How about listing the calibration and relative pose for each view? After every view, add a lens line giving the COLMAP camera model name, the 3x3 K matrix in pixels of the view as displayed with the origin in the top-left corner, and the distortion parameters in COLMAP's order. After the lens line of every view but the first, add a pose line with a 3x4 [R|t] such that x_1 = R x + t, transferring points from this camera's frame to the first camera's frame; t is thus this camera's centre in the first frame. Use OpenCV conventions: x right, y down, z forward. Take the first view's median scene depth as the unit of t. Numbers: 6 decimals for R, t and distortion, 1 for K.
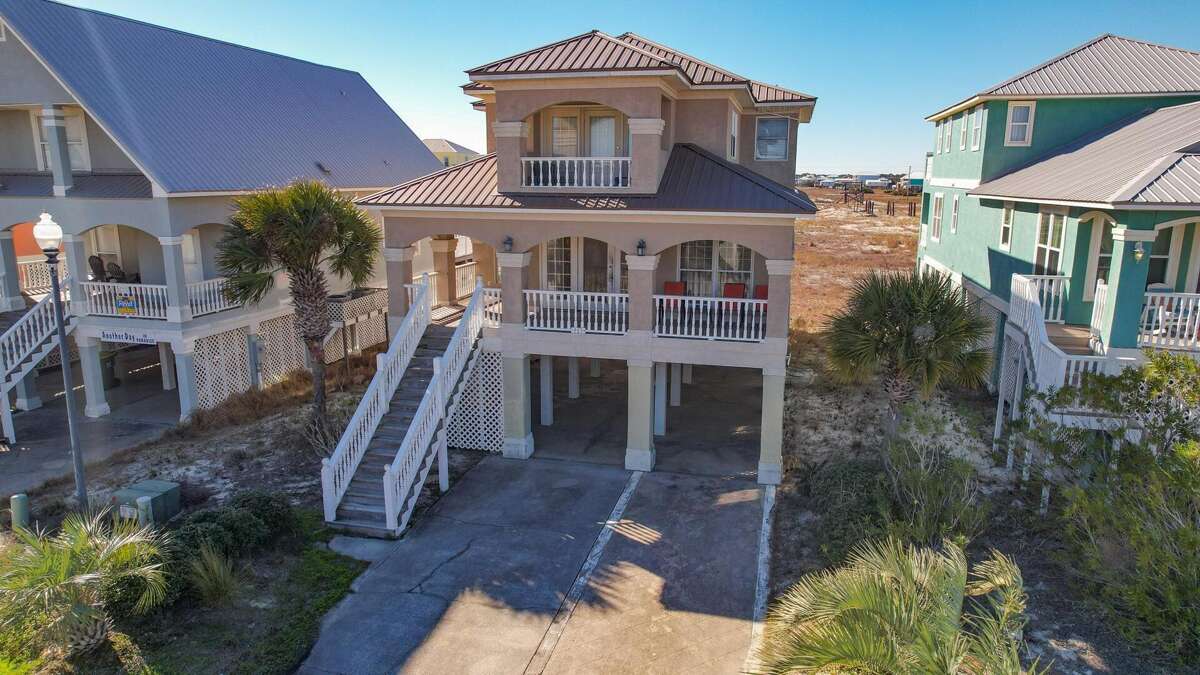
lens RADIAL K [[765.5, 0, 600.0], [0, 765.5, 337.5], [0, 0, 1]] dist [-0.082689, 0.077342]
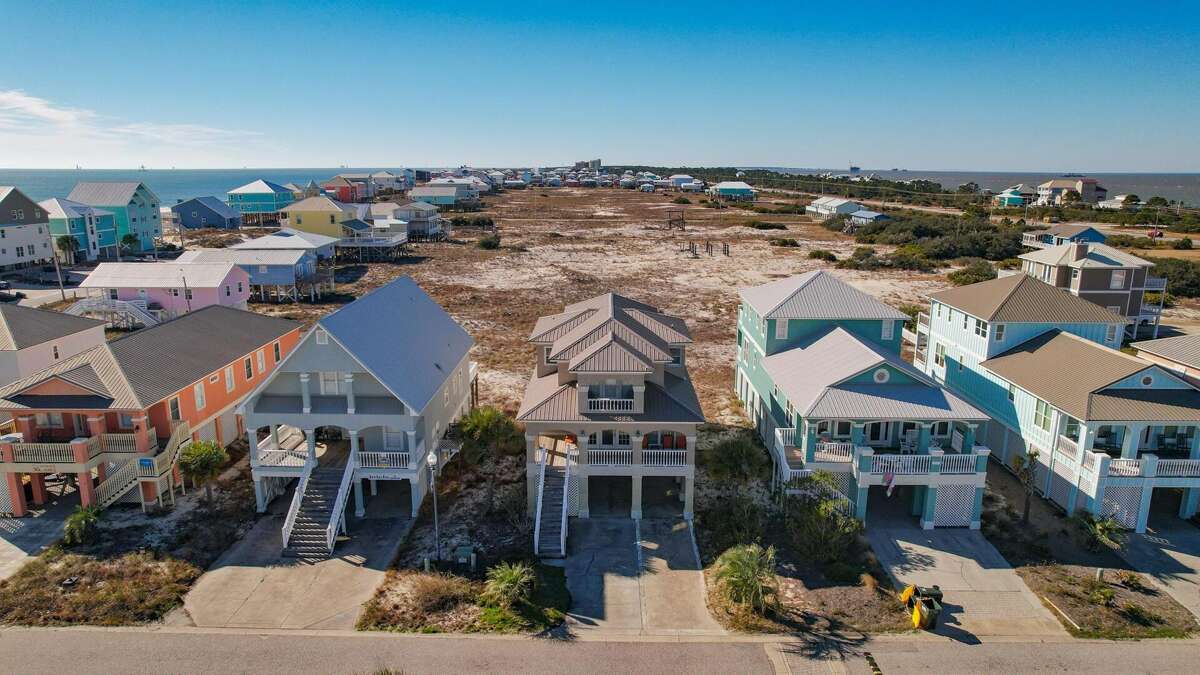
lens RADIAL K [[765.5, 0, 600.0], [0, 765.5, 337.5], [0, 0, 1]] dist [-0.082689, 0.077342]
pose [[0.973290, -0.051812, 0.223657, -0.615102], [0.048257, 0.998607, 0.021335, -0.491658], [-0.224451, -0.009972, 0.974434, -1.431898]]
